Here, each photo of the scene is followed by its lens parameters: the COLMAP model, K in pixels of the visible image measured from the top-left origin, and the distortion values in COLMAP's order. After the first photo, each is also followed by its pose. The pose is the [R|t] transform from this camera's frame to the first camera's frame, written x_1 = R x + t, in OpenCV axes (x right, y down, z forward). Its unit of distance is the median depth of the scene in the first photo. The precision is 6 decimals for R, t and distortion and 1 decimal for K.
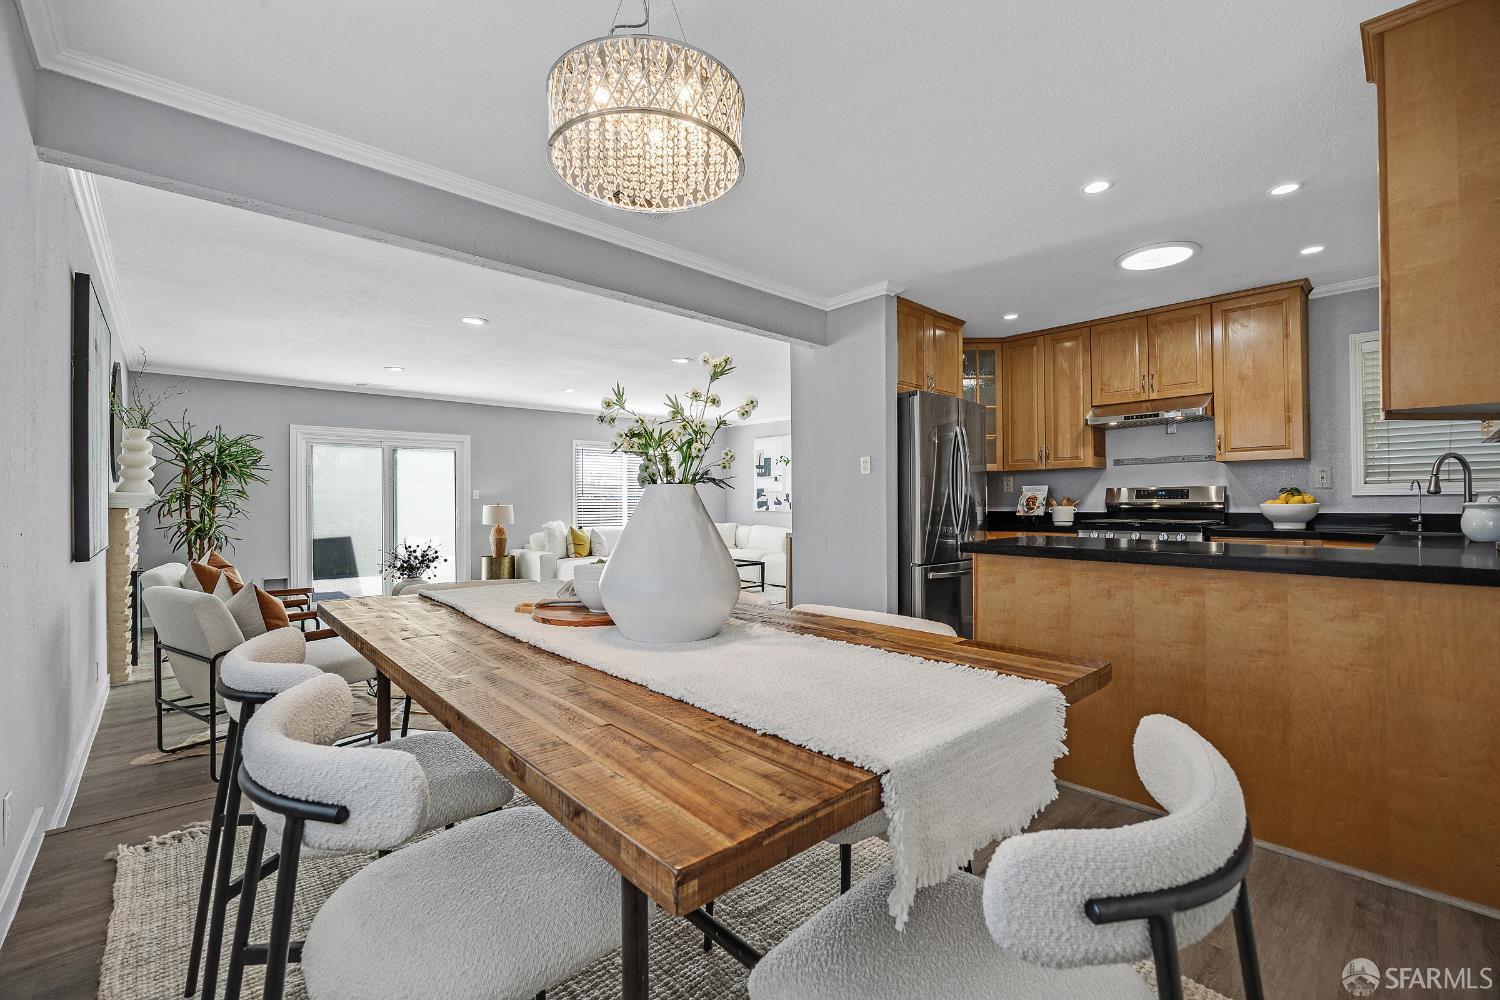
lens RADIAL K [[639.8, 0, 750.0], [0, 639.8, 500.0], [0, 0, 1]] dist [-0.000433, -0.000006]
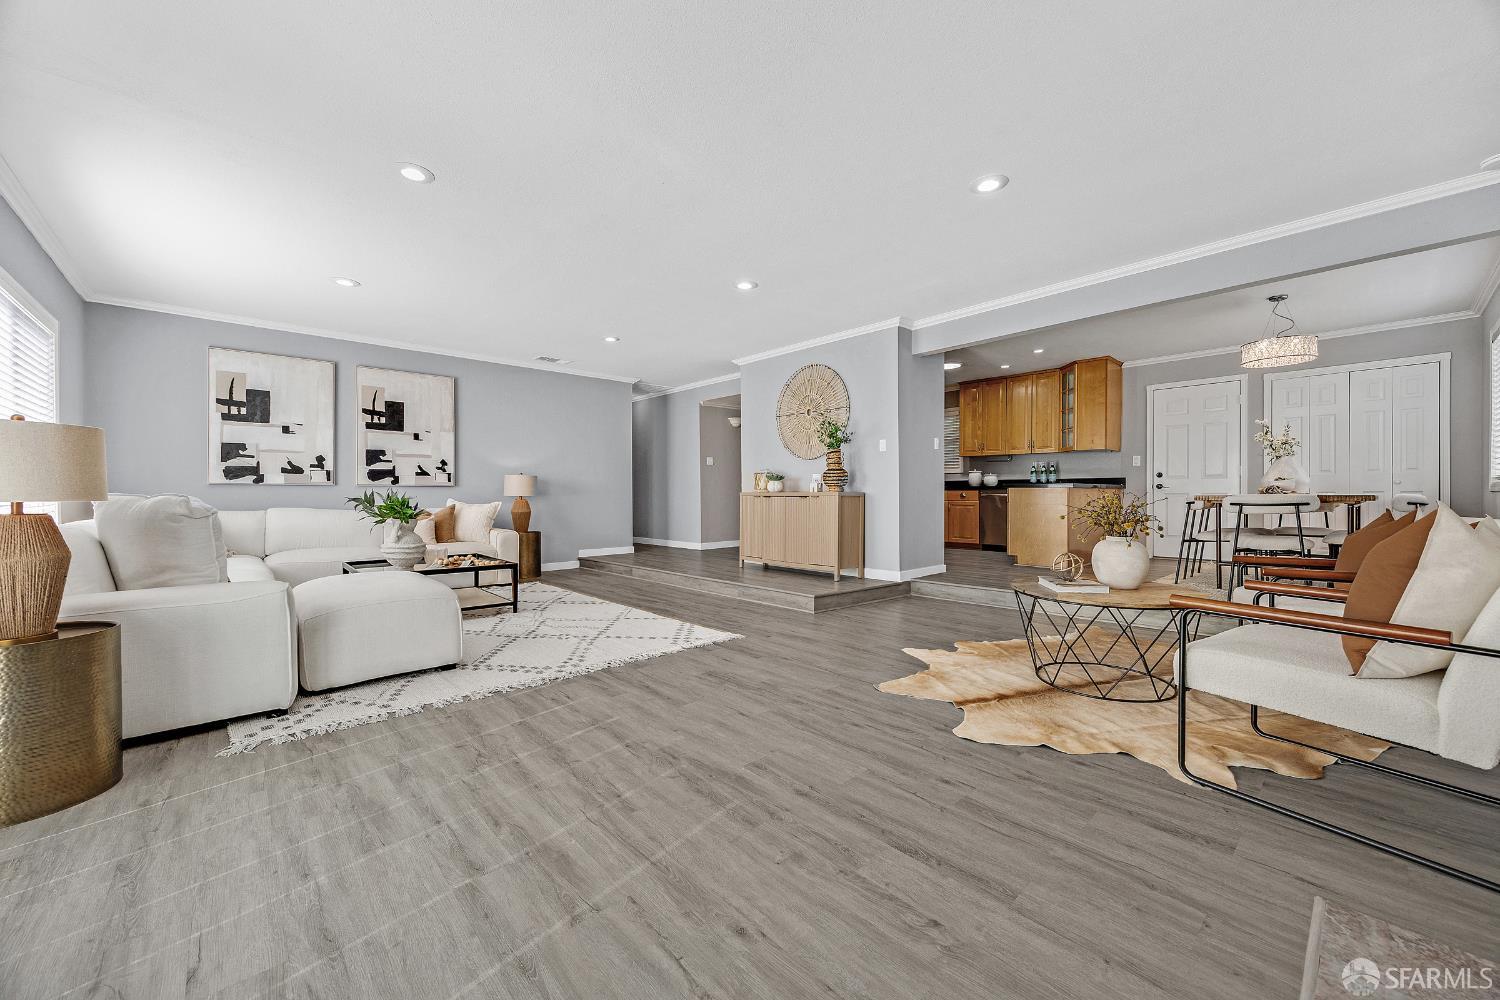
lens RADIAL K [[570.6, 0, 750.0], [0, 570.6, 500.0], [0, 0, 1]] dist [-0.002460, -0.000075]
pose [[0.004791, -0.009709, 0.999941, -0.678354], [0.002865, 0.999949, 0.009695, 0.039466], [-0.999984, 0.002818, 0.004819, 0.814863]]
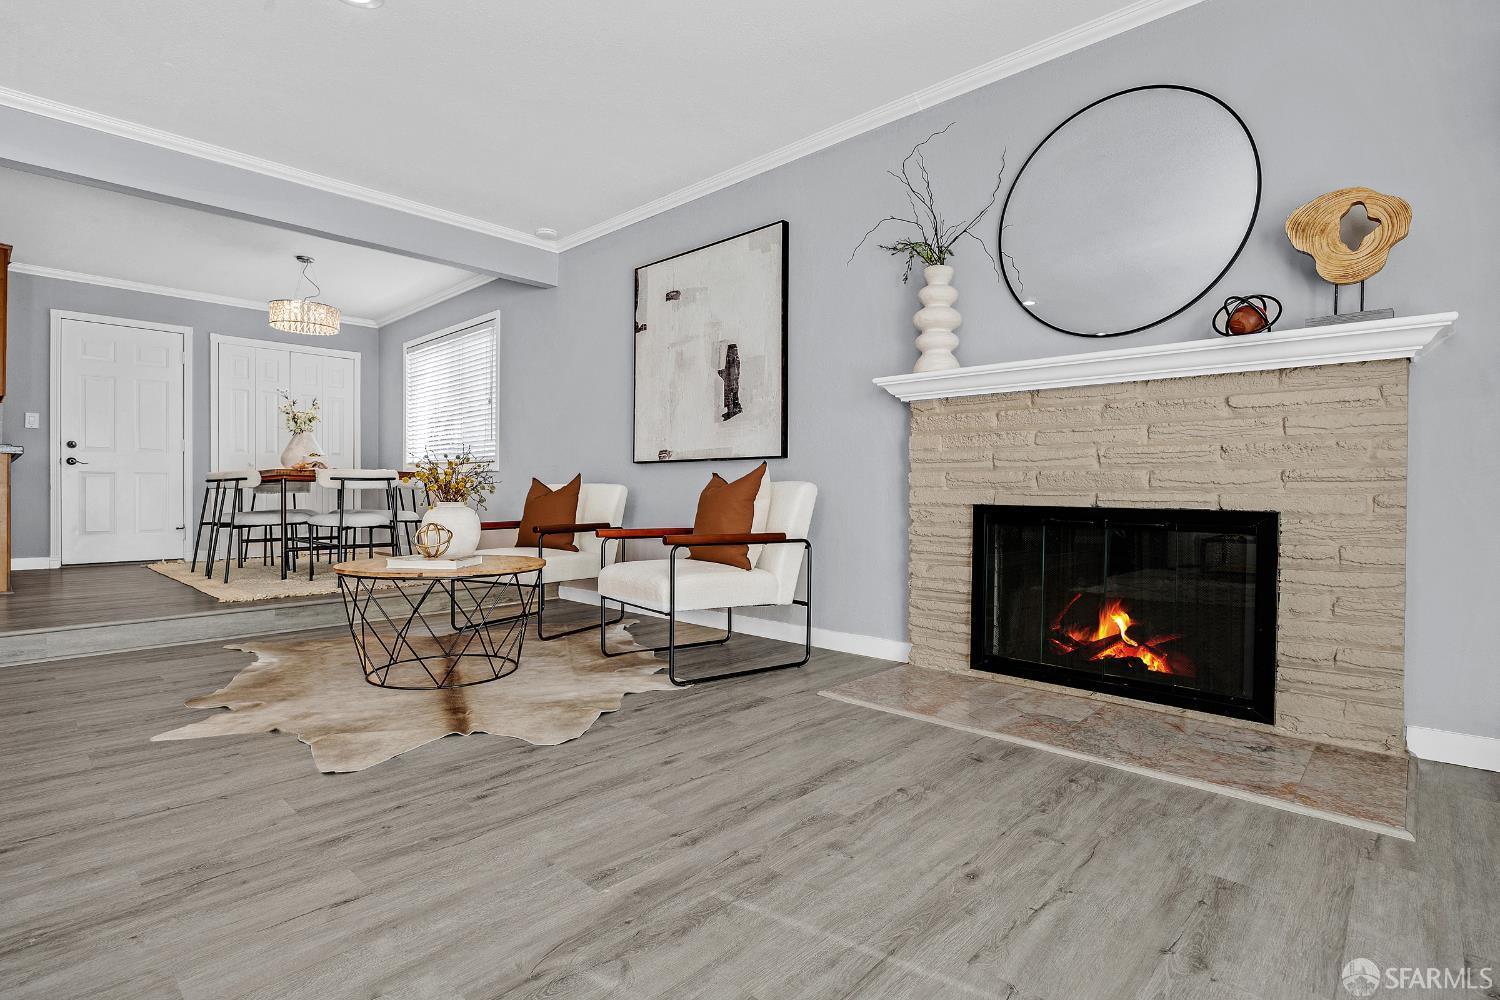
lens RADIAL K [[725.8, 0, 750.0], [0, 725.8, 500.0], [0, 0, 1]] dist [-0.010594, 0.000009]
pose [[-0.996985, -0.003514, -0.077515, -0.436739], [-0.004059, 0.999968, 0.006864, 0.063224], [0.077488, 0.007158, -0.996968, 1.010698]]
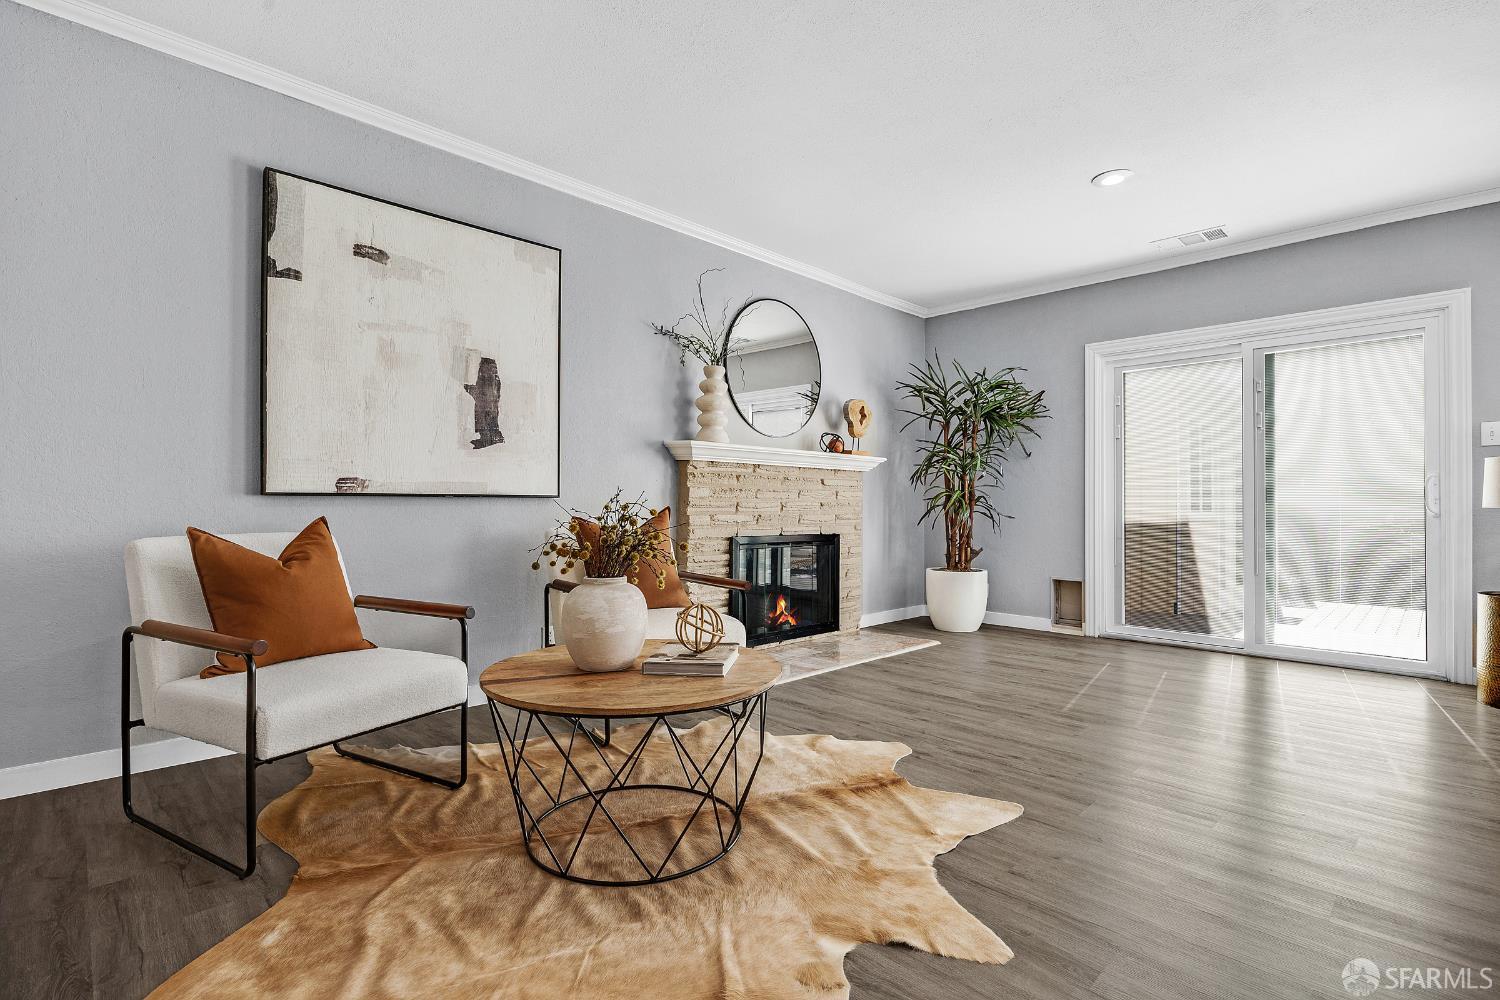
lens RADIAL K [[709.3, 0, 750.0], [0, 709.3, 500.0], [0, 0, 1]] dist [-0.009466, -0.000004]
pose [[0.037075, -0.003166, -0.999307, -0.016149], [-0.002414, 0.999992, -0.003258, 0.039472], [0.999310, 0.002533, 0.037067, 0.611843]]
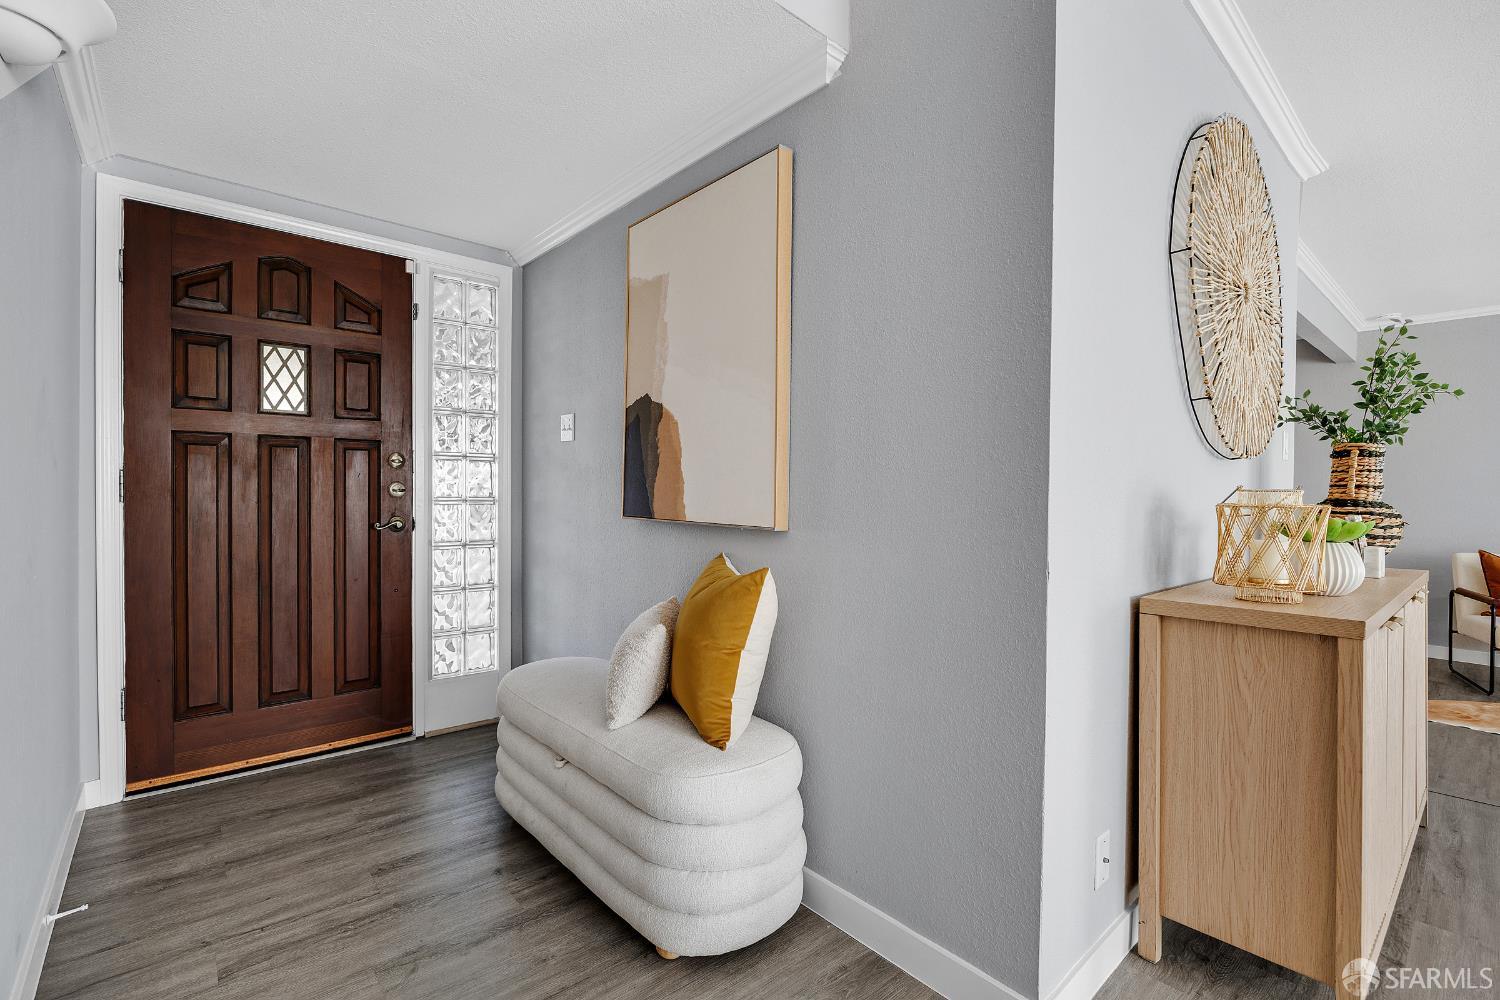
lens RADIAL K [[661.8, 0, 750.0], [0, 661.8, 500.0], [0, 0, 1]] dist [-0.011522, -0.000037]
pose [[-0.999794, -0.010979, 0.017076, 0.342509], [-0.010901, 0.999930, 0.004668, 0.009860], [-0.017126, 0.004481, -0.999843, 0.997200]]
